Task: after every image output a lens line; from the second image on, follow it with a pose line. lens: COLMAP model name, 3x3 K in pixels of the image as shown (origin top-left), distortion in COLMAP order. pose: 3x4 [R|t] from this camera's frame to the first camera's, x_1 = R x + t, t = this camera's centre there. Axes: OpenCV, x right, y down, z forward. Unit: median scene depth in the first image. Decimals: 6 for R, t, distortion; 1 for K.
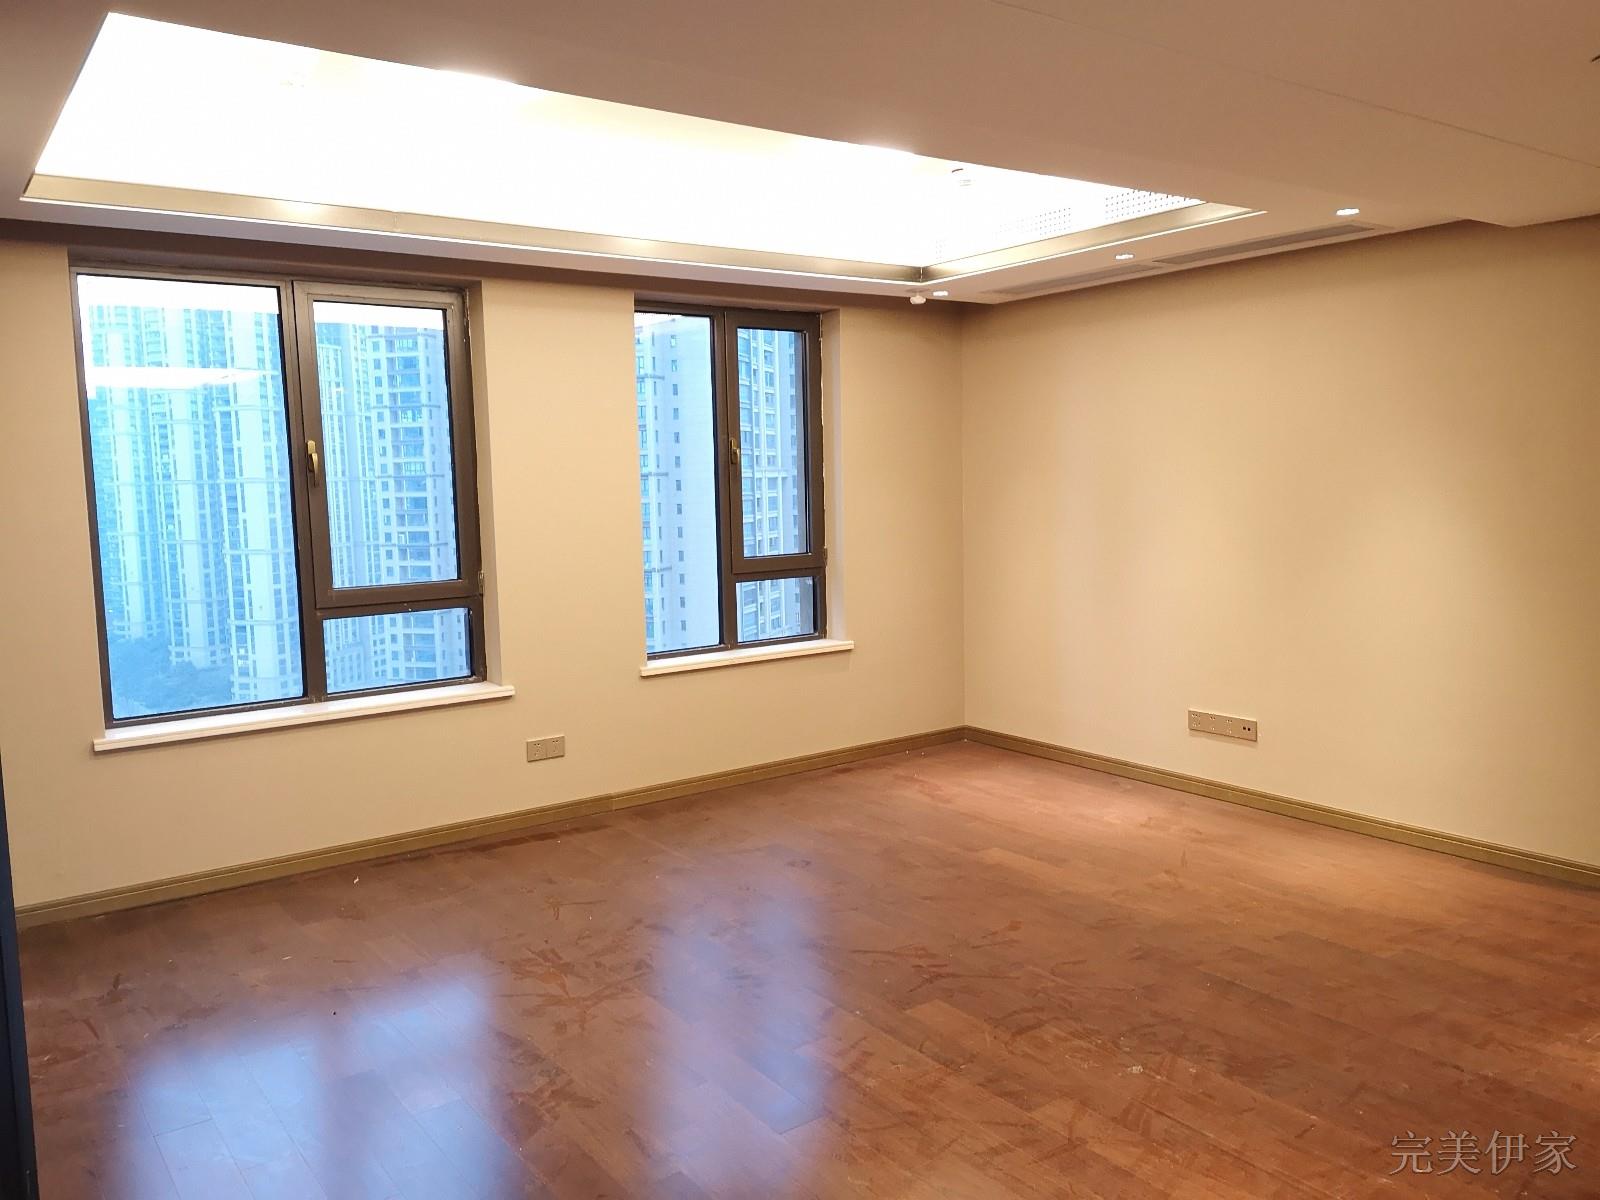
lens RADIAL K [[1230.0, 0, 800.0], [0, 1230.0, 600.0], [0, 0, 1]] dist [0.063825, -0.001222]
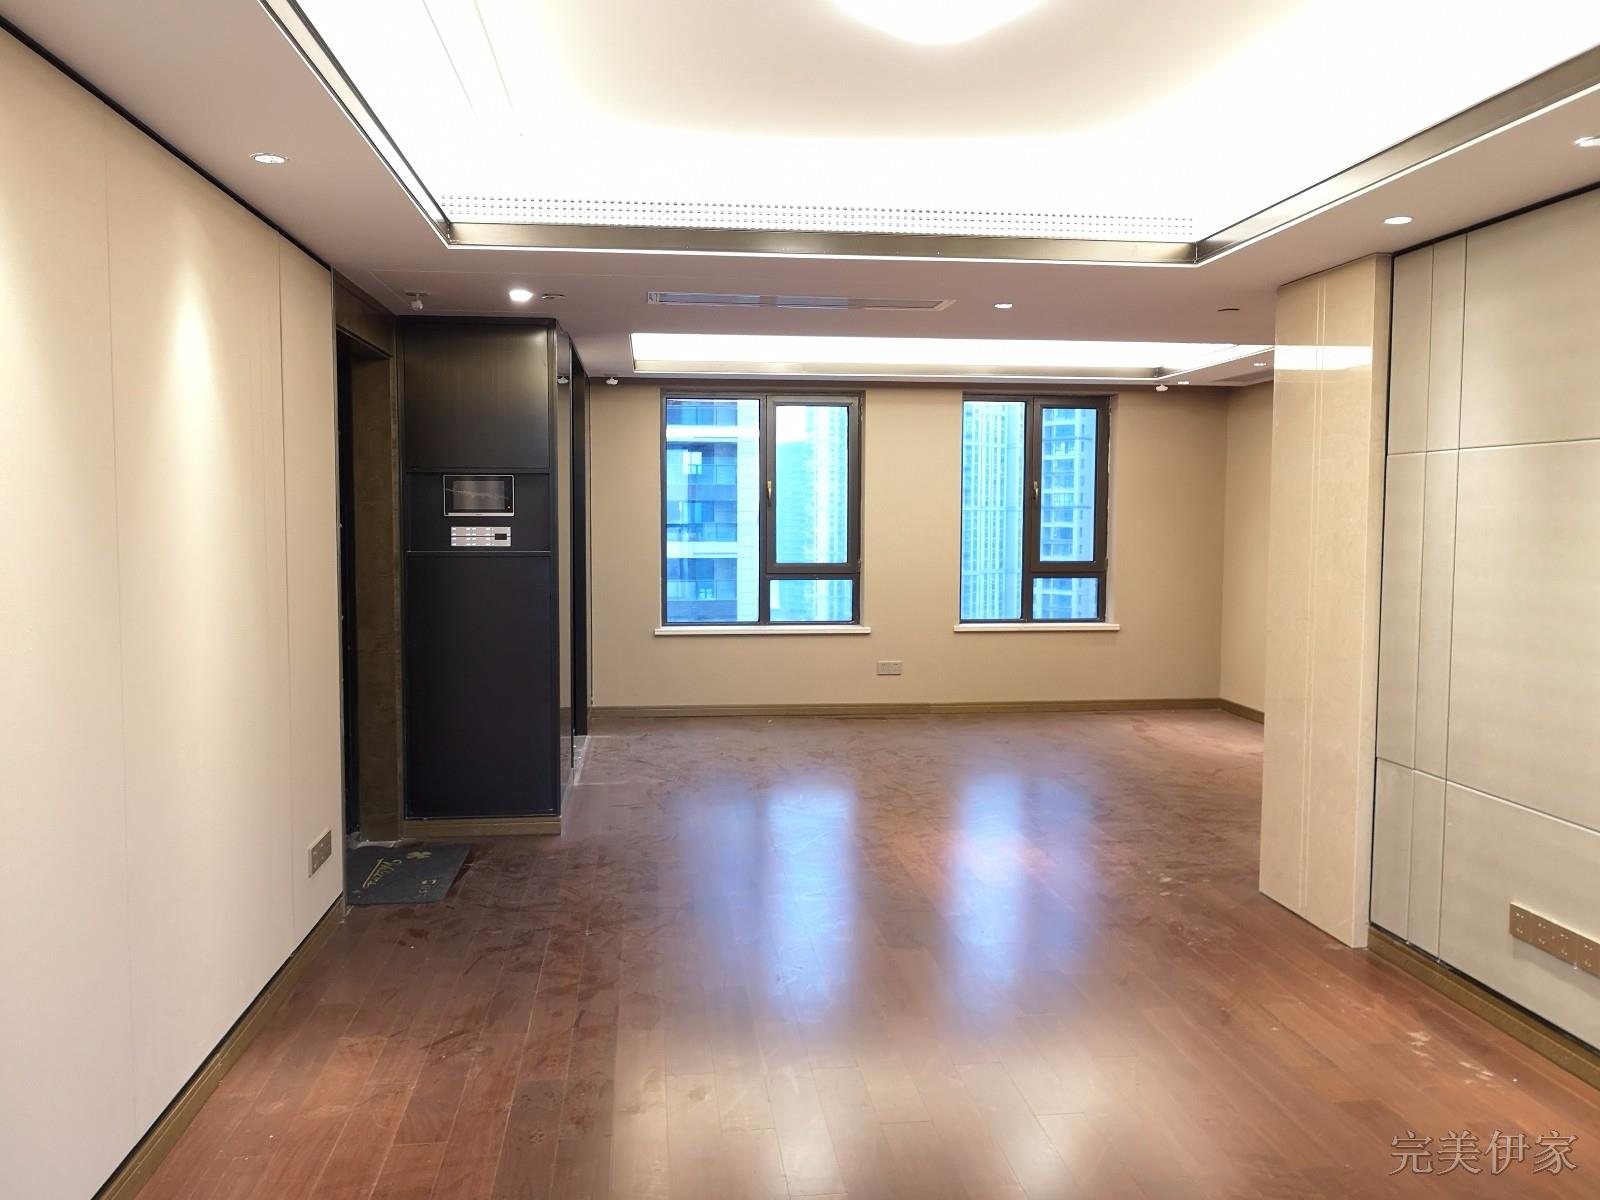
lens RADIAL K [[1265.8, 0, 800.0], [0, 1265.8, 600.0], [0, 0, 1]] dist [0.002254, 0.000378]
pose [[0.871907, 0.060705, -0.485894, 0.446155], [-0.074089, 0.997217, -0.008362, 0.046566], [0.484034, 0.043290, 0.873978, -0.473207]]
